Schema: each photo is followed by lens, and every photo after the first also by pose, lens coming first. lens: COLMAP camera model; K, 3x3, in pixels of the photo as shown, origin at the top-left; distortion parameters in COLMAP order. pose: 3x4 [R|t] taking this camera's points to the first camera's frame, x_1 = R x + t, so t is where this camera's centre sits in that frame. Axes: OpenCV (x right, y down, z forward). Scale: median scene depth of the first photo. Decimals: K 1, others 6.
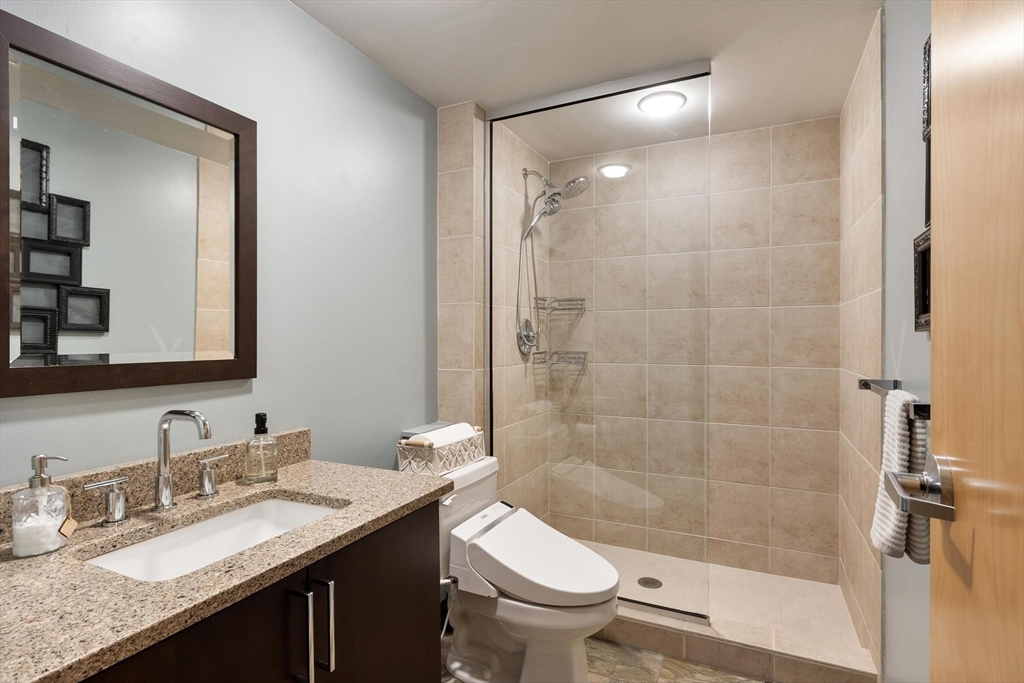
lens RADIAL K [[524.2, 0, 516.9], [0, 524.2, 337.3], [0, 0, 1]] dist [0.009176, -0.002000]
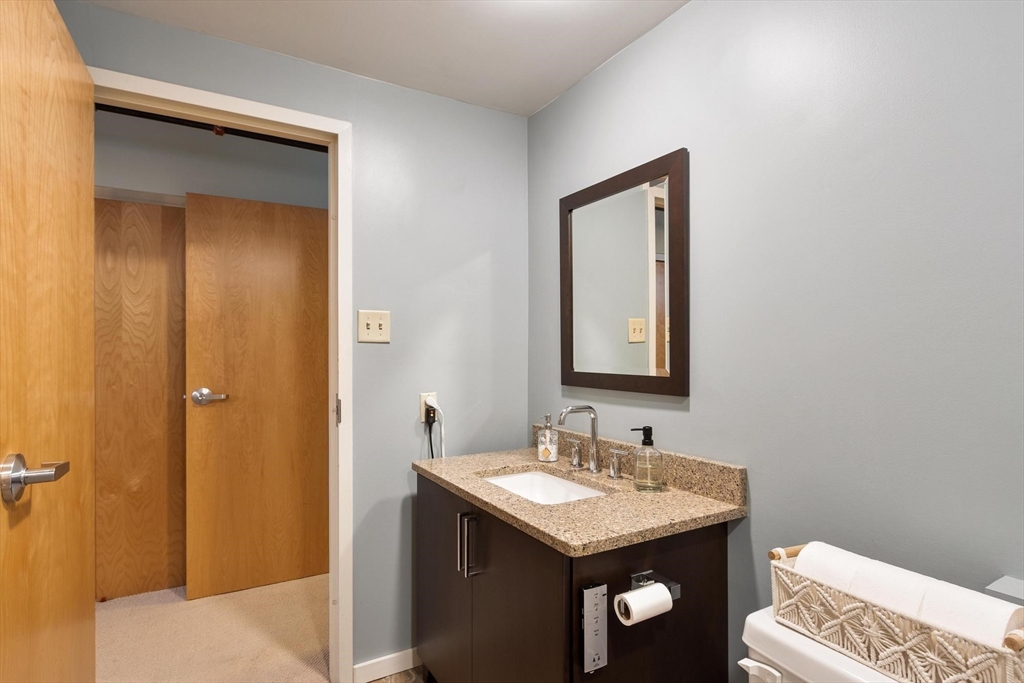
lens RADIAL K [[524.2, 0, 516.0], [0, 524.2, 347.2], [0, 0, 1]] dist [0.009176, -0.002000]
pose [[-0.560788, -0.010068, -0.827898, 0.167420], [-0.004032, 0.999947, -0.009429, -0.002507], [0.827950, -0.001950, -0.560799, 0.404948]]
